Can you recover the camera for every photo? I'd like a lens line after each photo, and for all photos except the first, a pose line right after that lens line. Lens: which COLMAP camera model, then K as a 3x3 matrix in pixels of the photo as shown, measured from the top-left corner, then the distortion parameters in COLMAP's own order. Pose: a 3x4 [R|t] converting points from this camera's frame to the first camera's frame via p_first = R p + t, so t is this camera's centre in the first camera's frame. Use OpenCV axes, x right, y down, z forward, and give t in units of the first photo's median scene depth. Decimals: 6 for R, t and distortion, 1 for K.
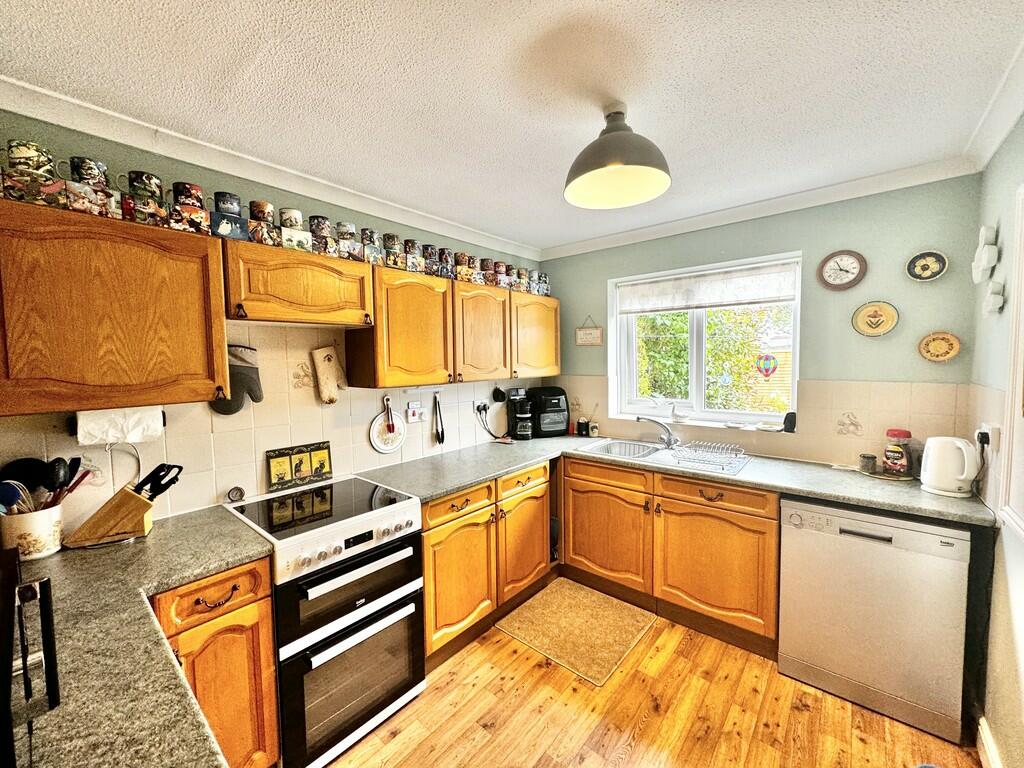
lens RADIAL K [[407.2, 0, 512.0], [0, 407.2, 384.0], [0, 0, 1]] dist [-0.000633, -0.000055]
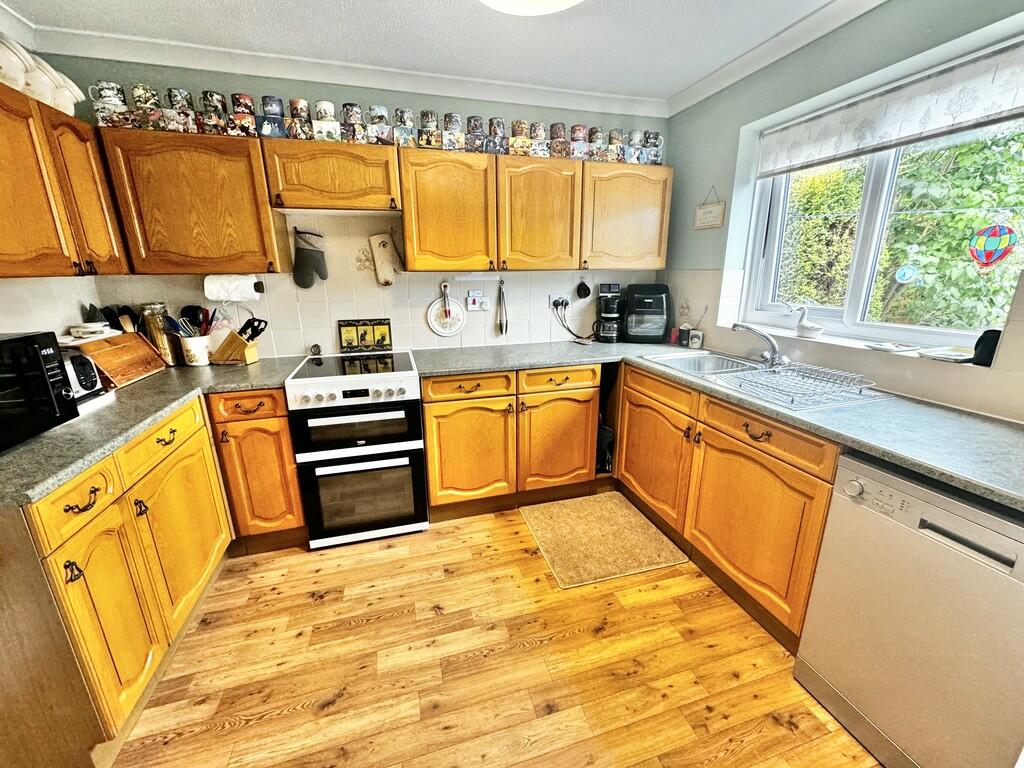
lens RADIAL K [[407.2, 0, 512.0], [0, 407.2, 384.0], [0, 0, 1]] dist [-0.000633, -0.000055]
pose [[0.836042, 0.153239, -0.526832, 0.502527], [-0.037266, 0.973848, 0.224124, 0.047687], [0.547399, -0.167745, 0.819888, 0.197484]]
